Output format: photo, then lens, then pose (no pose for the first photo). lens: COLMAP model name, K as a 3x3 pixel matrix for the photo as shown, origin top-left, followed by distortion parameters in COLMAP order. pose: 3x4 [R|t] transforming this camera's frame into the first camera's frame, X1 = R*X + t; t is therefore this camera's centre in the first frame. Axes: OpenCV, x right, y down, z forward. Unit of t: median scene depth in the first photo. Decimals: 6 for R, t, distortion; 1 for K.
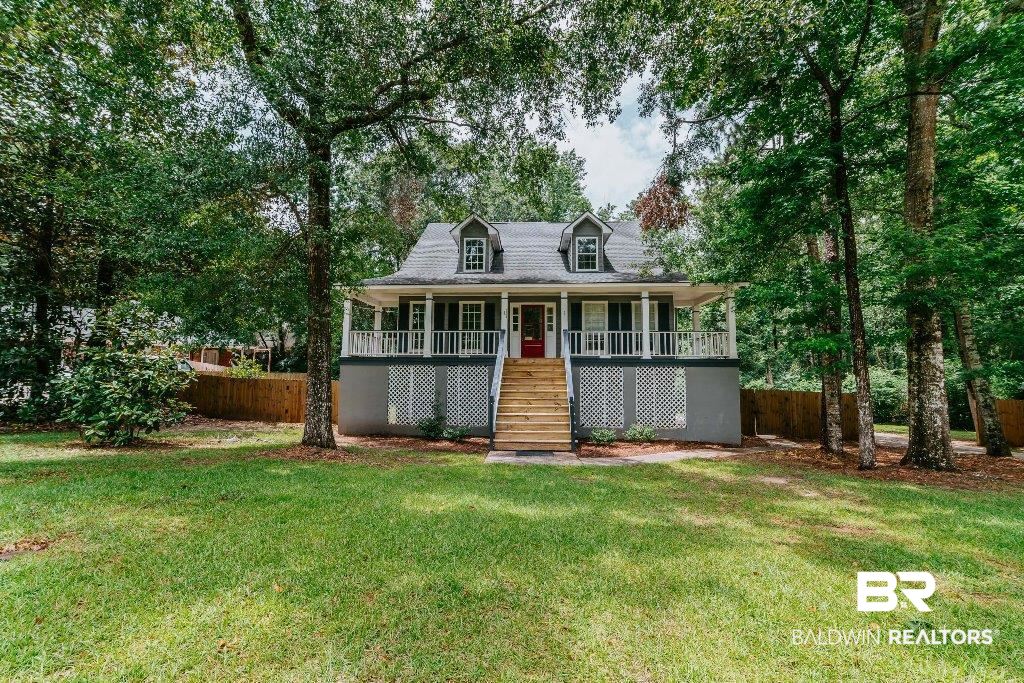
lens RADIAL K [[387.0, 0, 503.4], [0, 387.0, 341.7], [0, 0, 1]] dist [-0.004297, 0.000227]
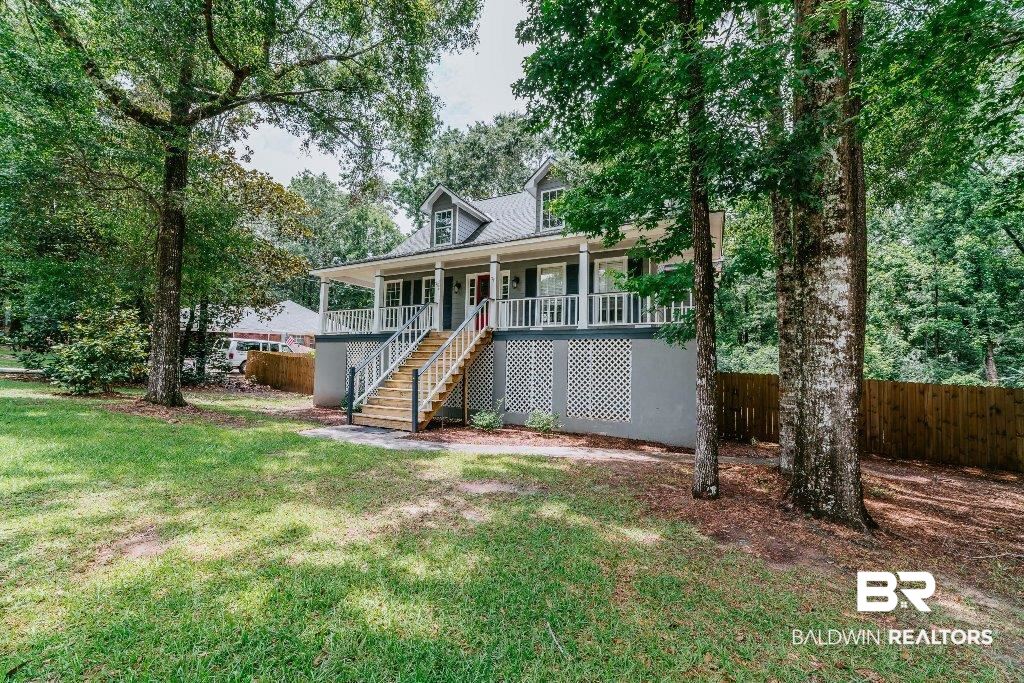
lens RADIAL K [[387.0, 0, 503.4], [0, 387.0, 341.7], [0, 0, 1]] dist [-0.004297, 0.000227]
pose [[0.912371, -0.010279, -0.409235, 0.508306], [0.017569, 0.999747, 0.014057, 0.051229], [0.408987, -0.020015, 0.912321, 0.207610]]
